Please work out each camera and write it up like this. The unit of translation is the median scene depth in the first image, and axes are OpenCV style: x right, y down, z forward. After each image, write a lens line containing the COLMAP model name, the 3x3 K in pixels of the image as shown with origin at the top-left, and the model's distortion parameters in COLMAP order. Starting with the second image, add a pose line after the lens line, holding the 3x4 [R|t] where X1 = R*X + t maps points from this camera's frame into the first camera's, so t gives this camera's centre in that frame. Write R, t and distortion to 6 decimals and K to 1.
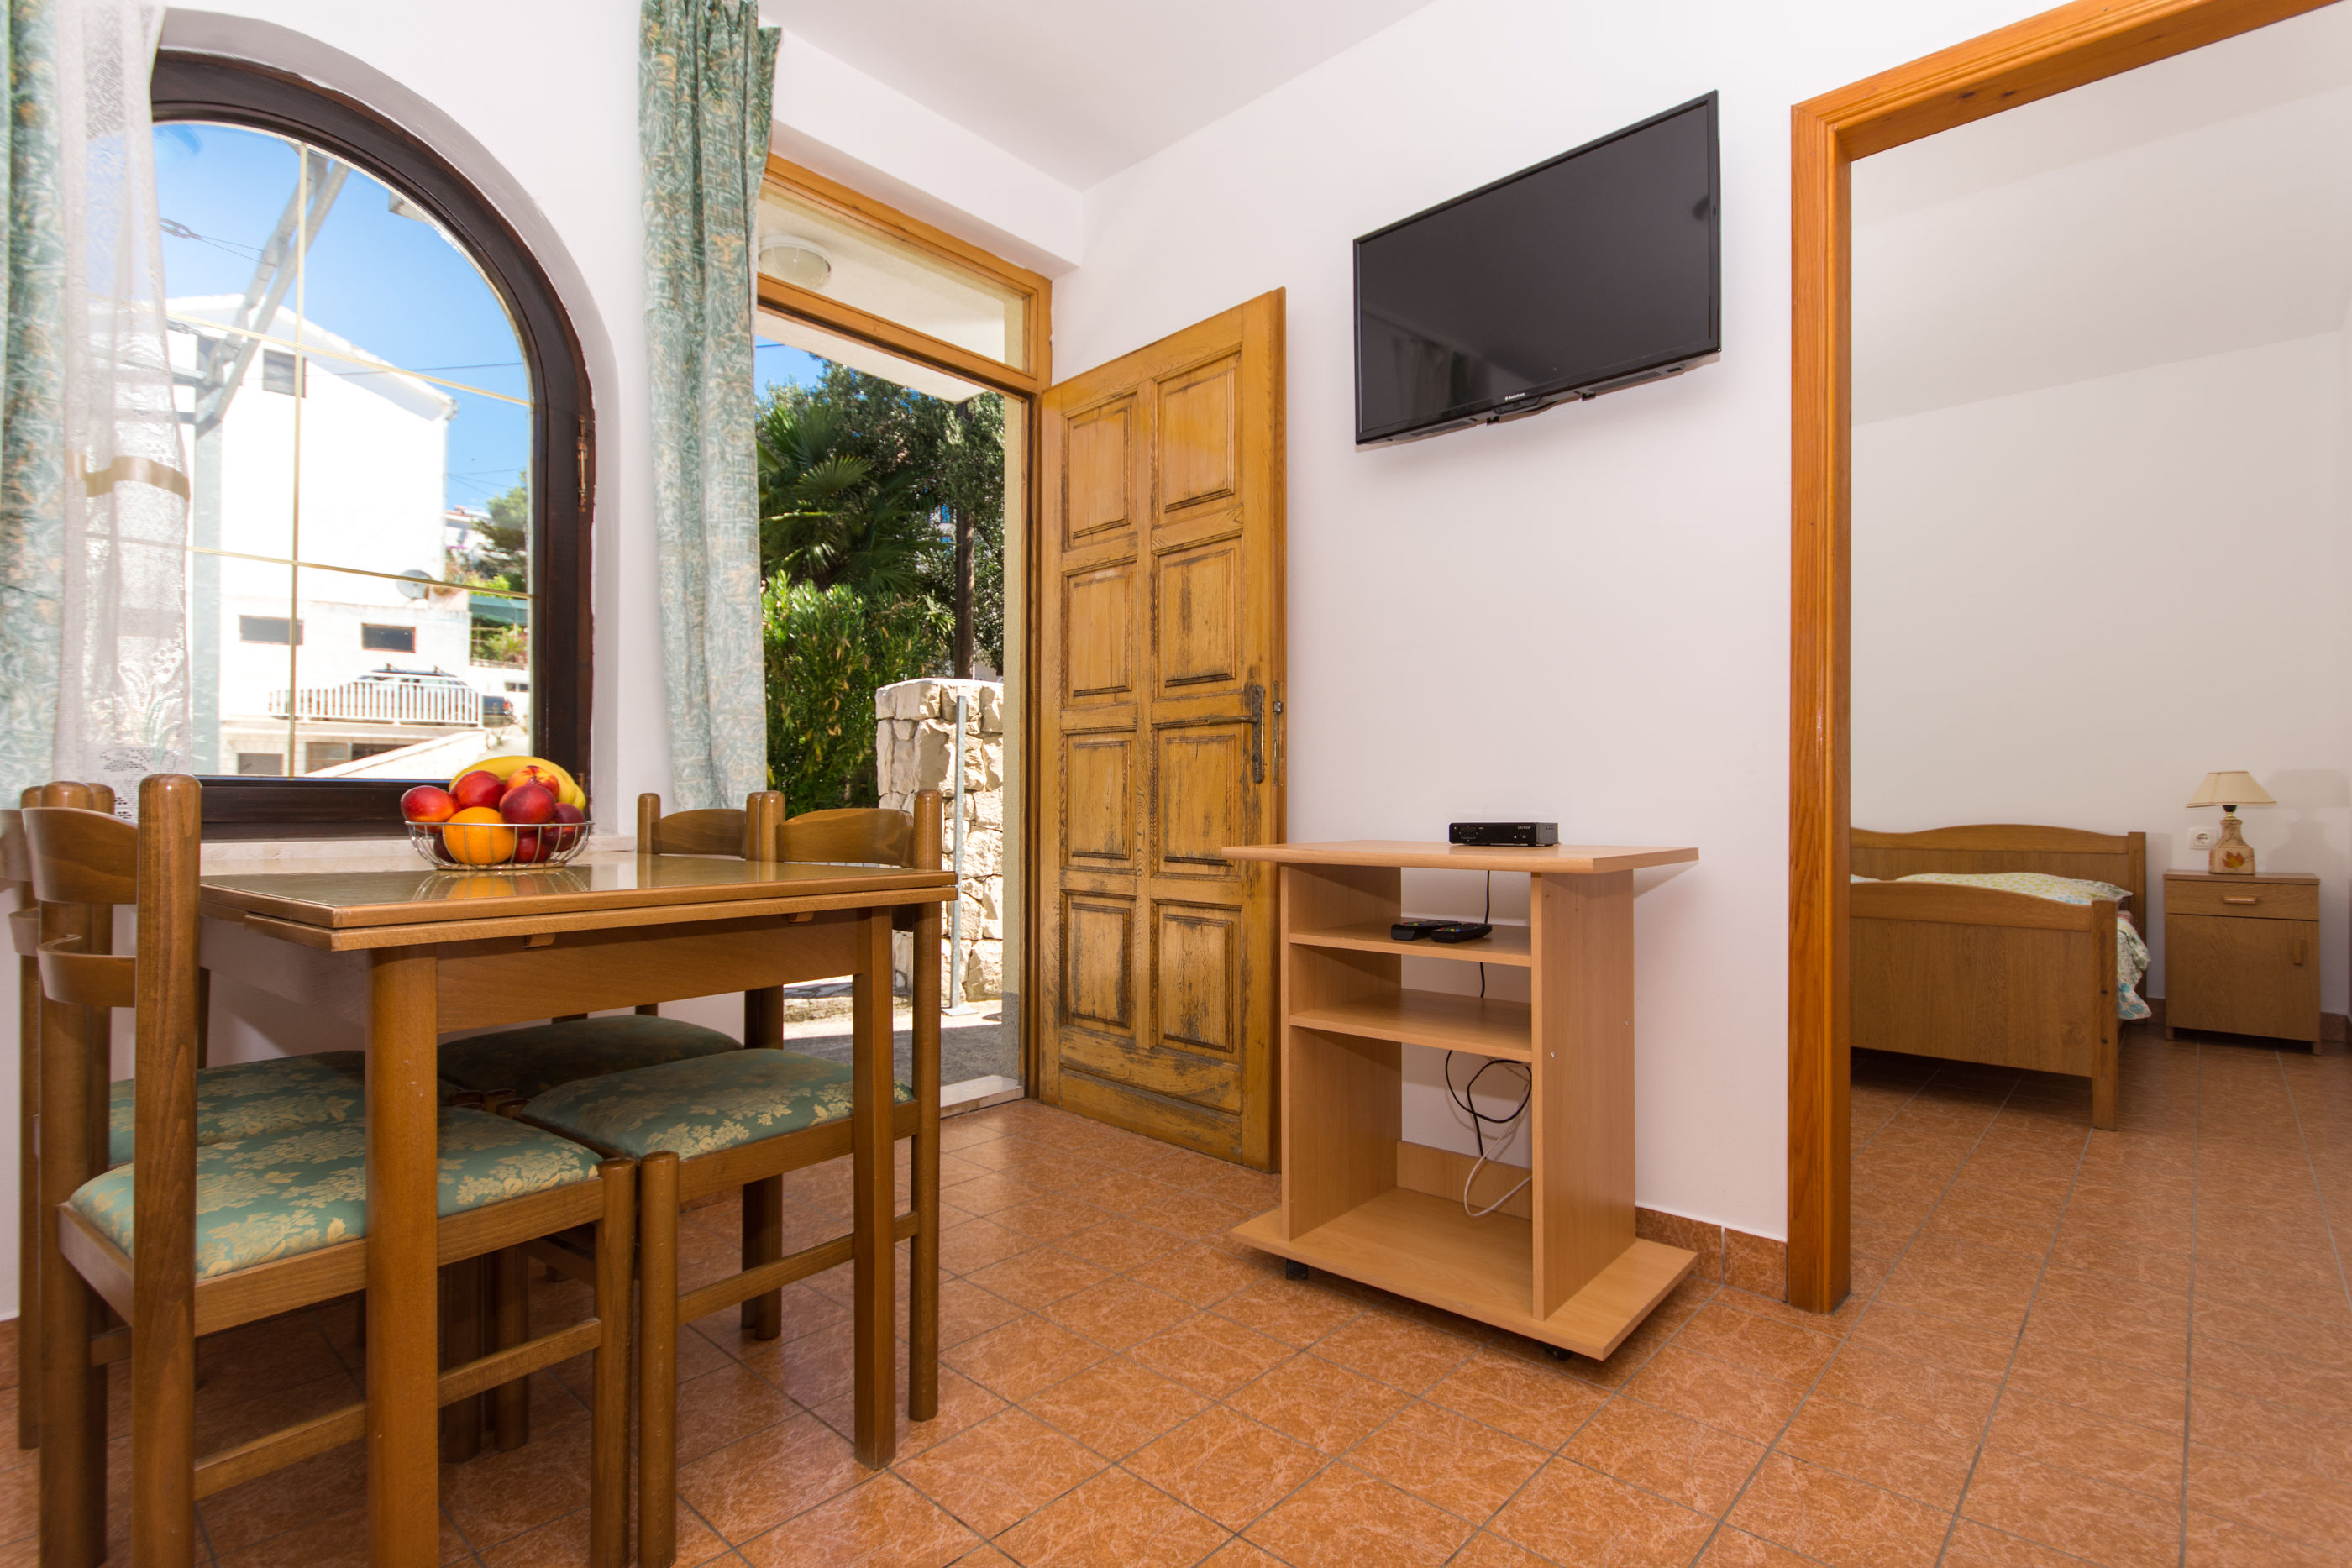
lens RADIAL K [[1111.0, 0, 1196.3], [0, 1111.0, 787.2], [0, 0, 1]] dist [0.002627, -0.002275]
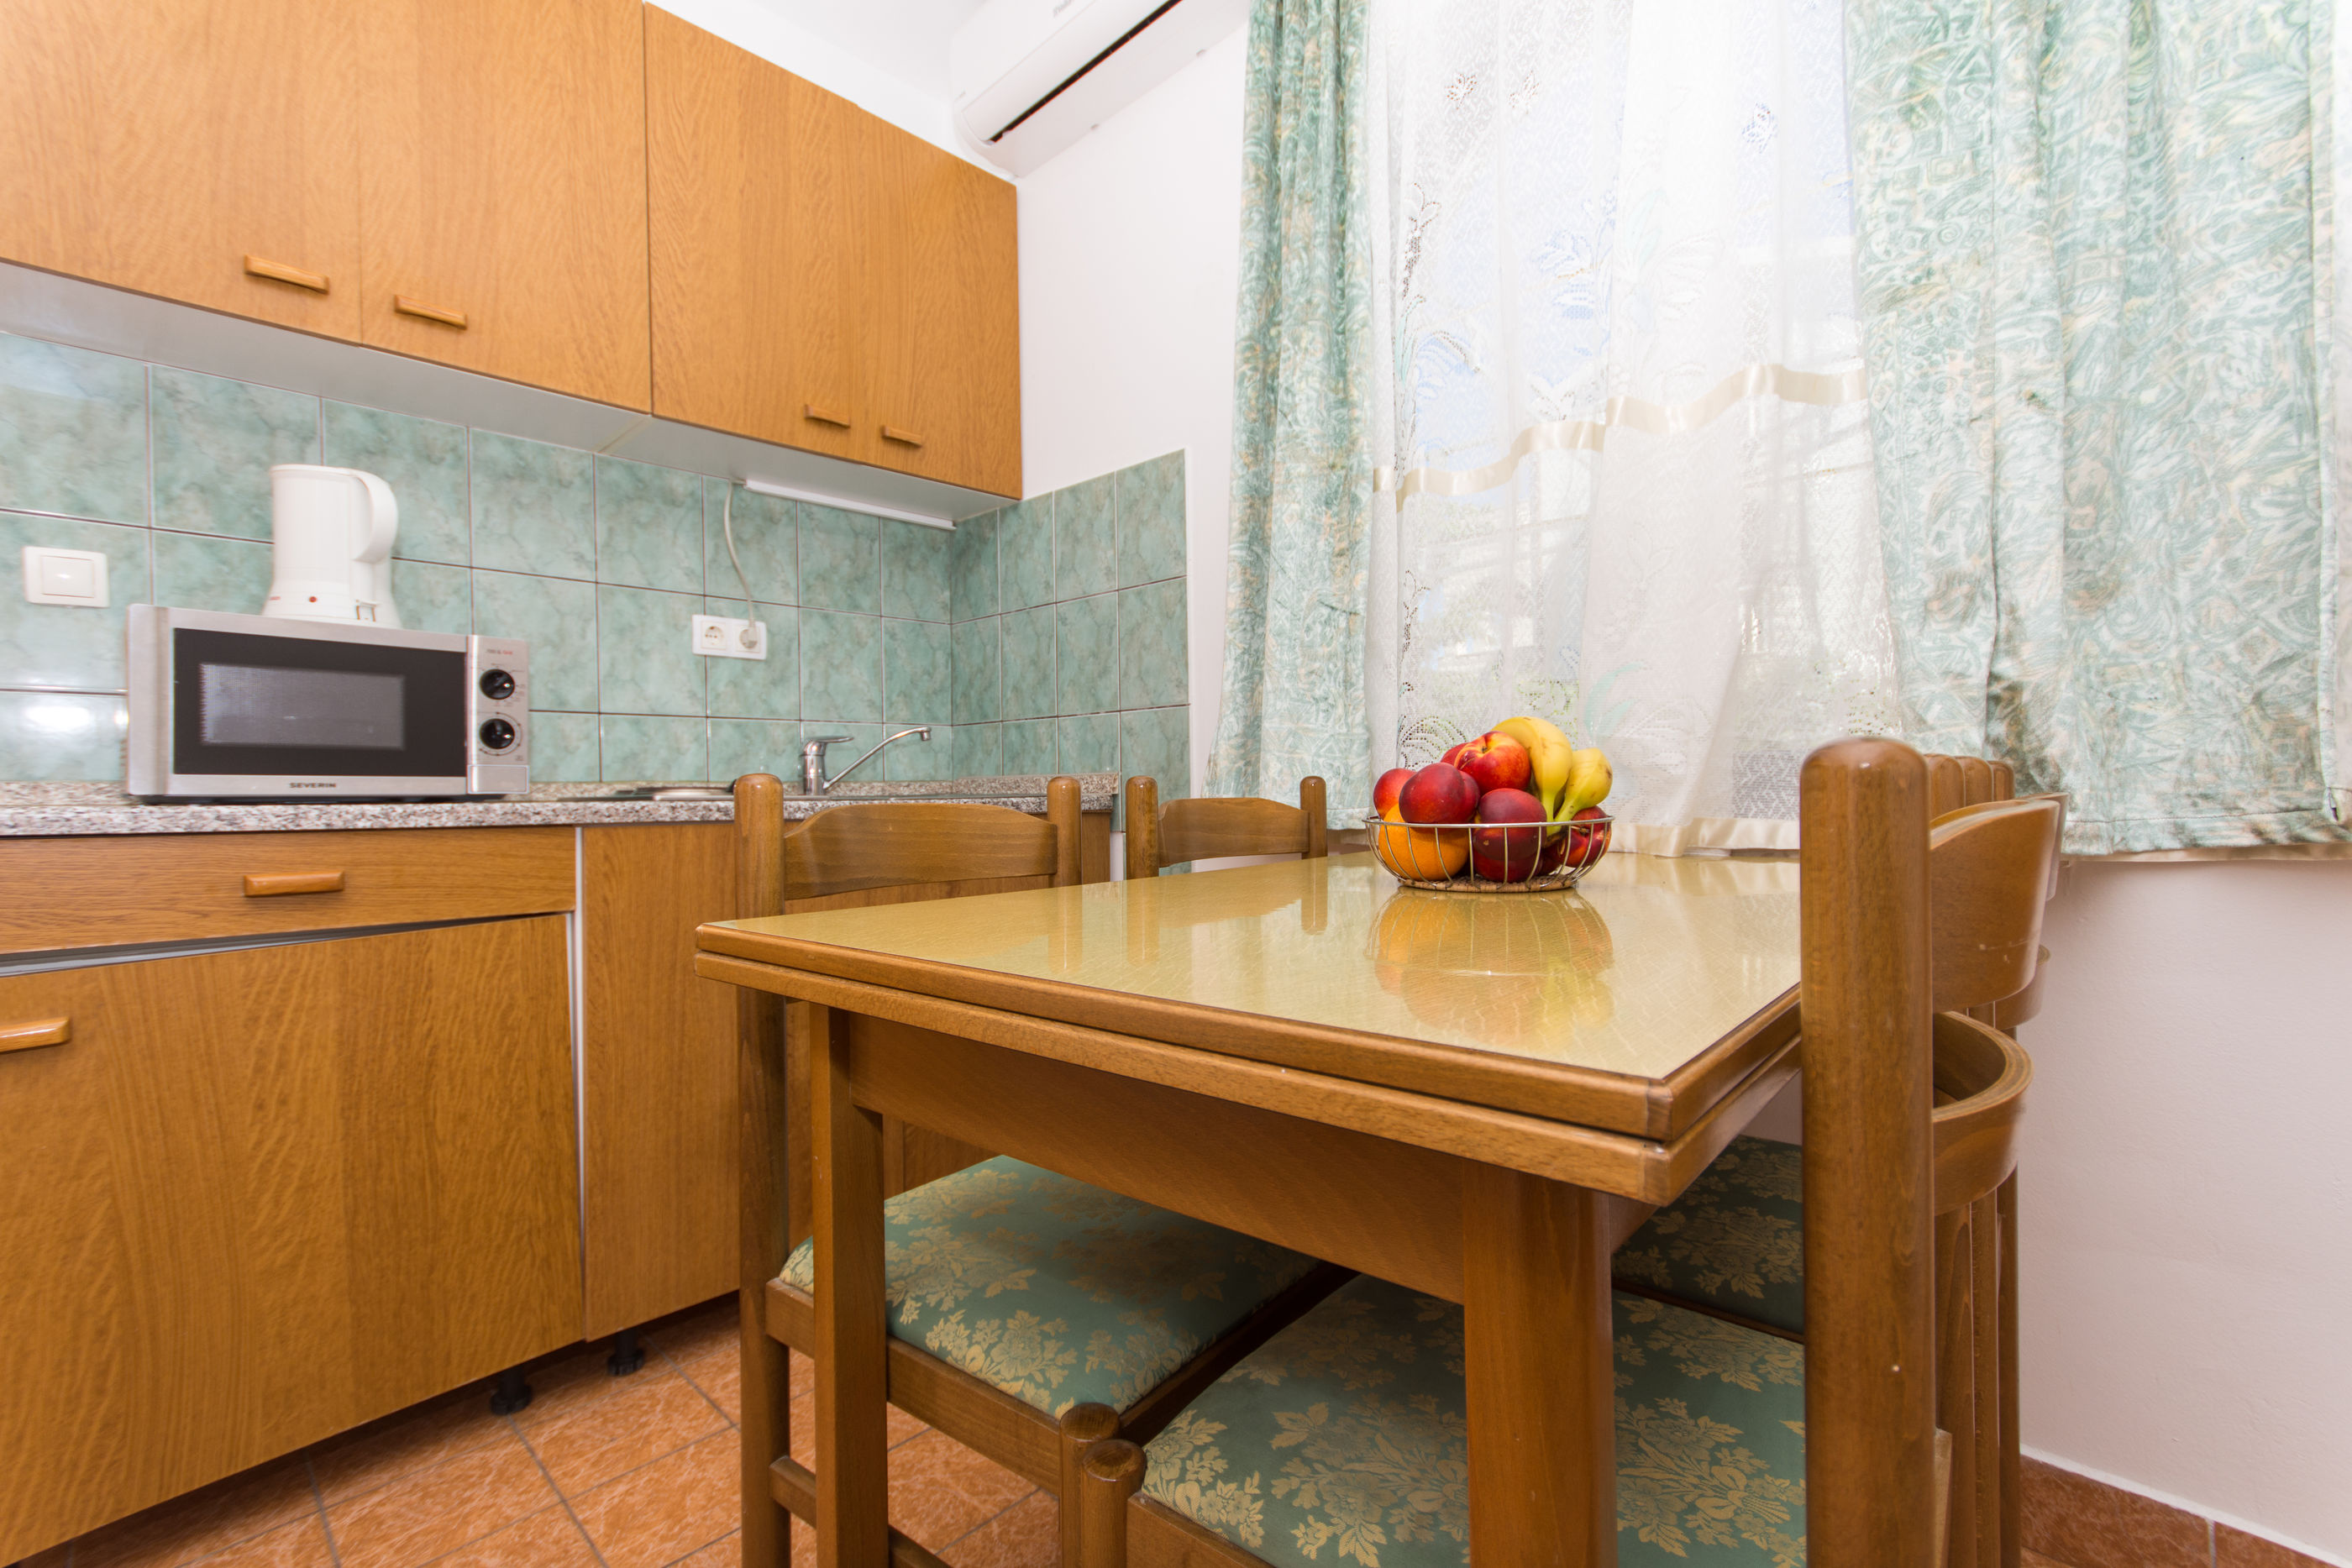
lens RADIAL K [[1022.1, 0, 1176.2], [0, 1022.1, 796.1], [0, 0, 1]] dist [0.010785, -0.003685]
pose [[-0.021482, 0.006933, -0.999745, 0.005594], [0.028898, 0.999562, 0.006311, 0.007541], [0.999351, -0.028755, -0.021673, 0.742170]]
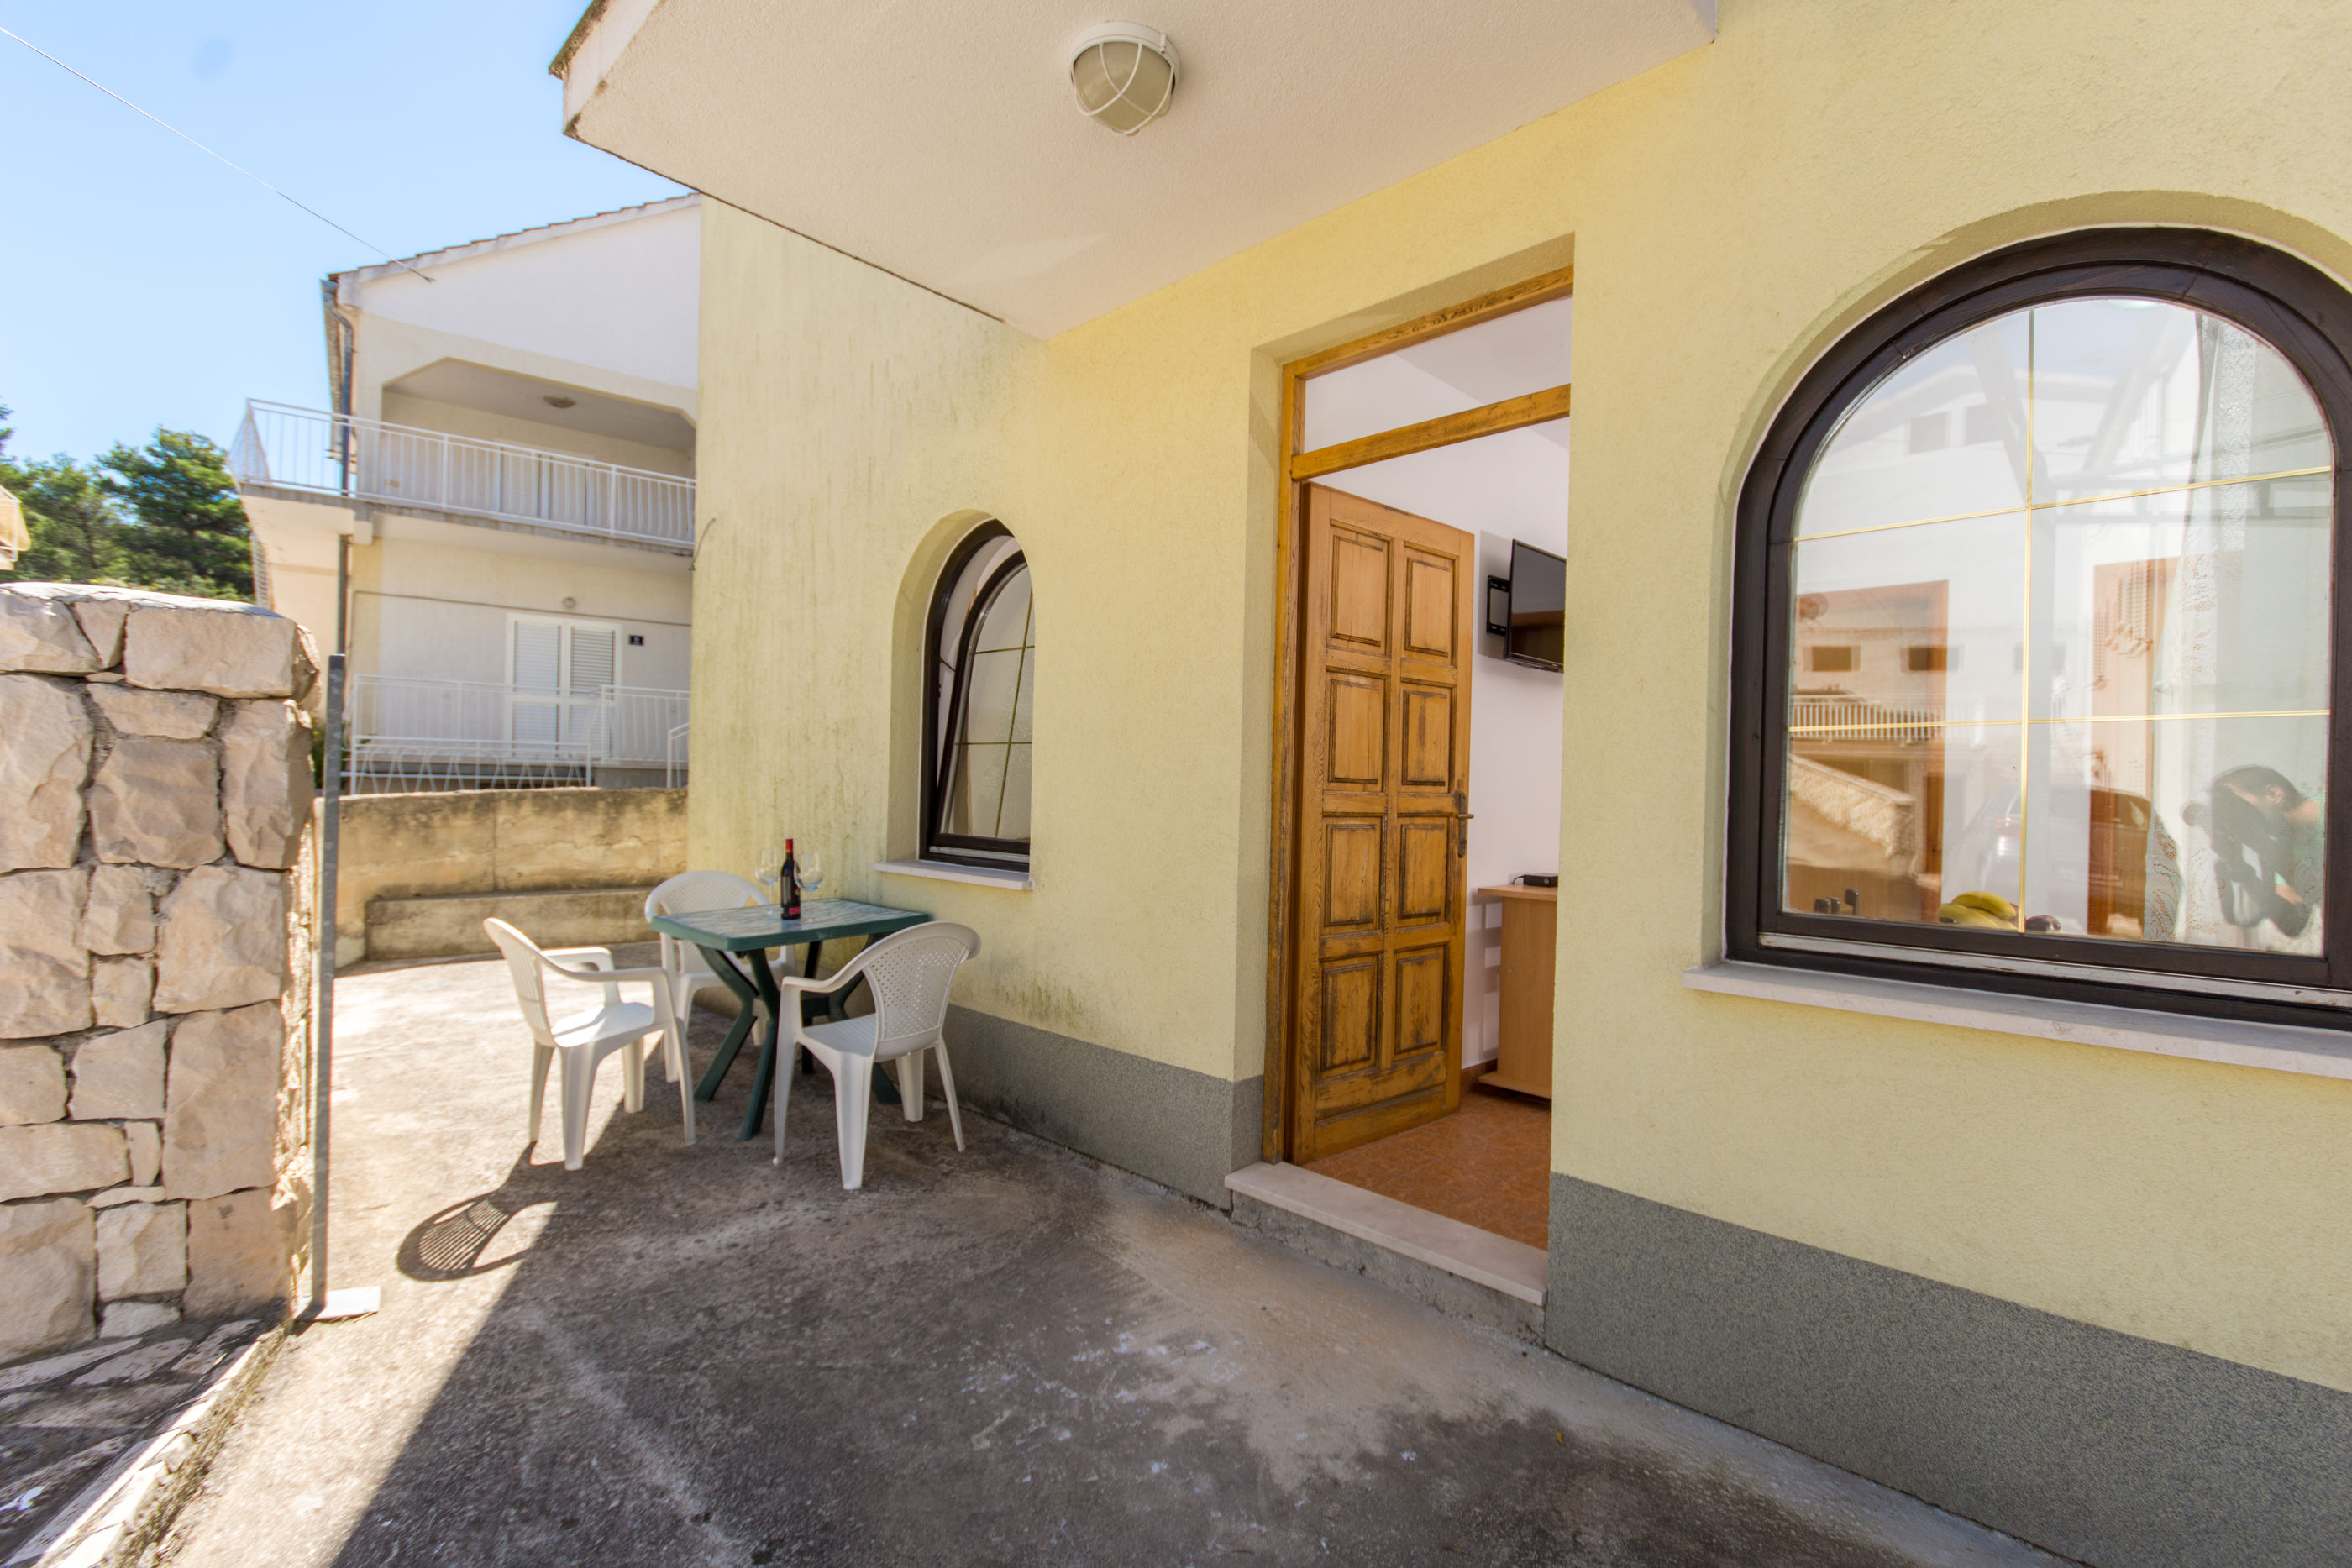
lens RADIAL K [[1074.7, 0, 1168.5], [0, 1074.7, 785.0], [0, 0, 1]] dist [0.003962, -0.005792]
pose [[0.047959, 0.000883, 0.998849, -1.853901], [-0.038106, 0.999273, 0.000946, -0.115121], [-0.998122, -0.038107, 0.047957, 1.734300]]
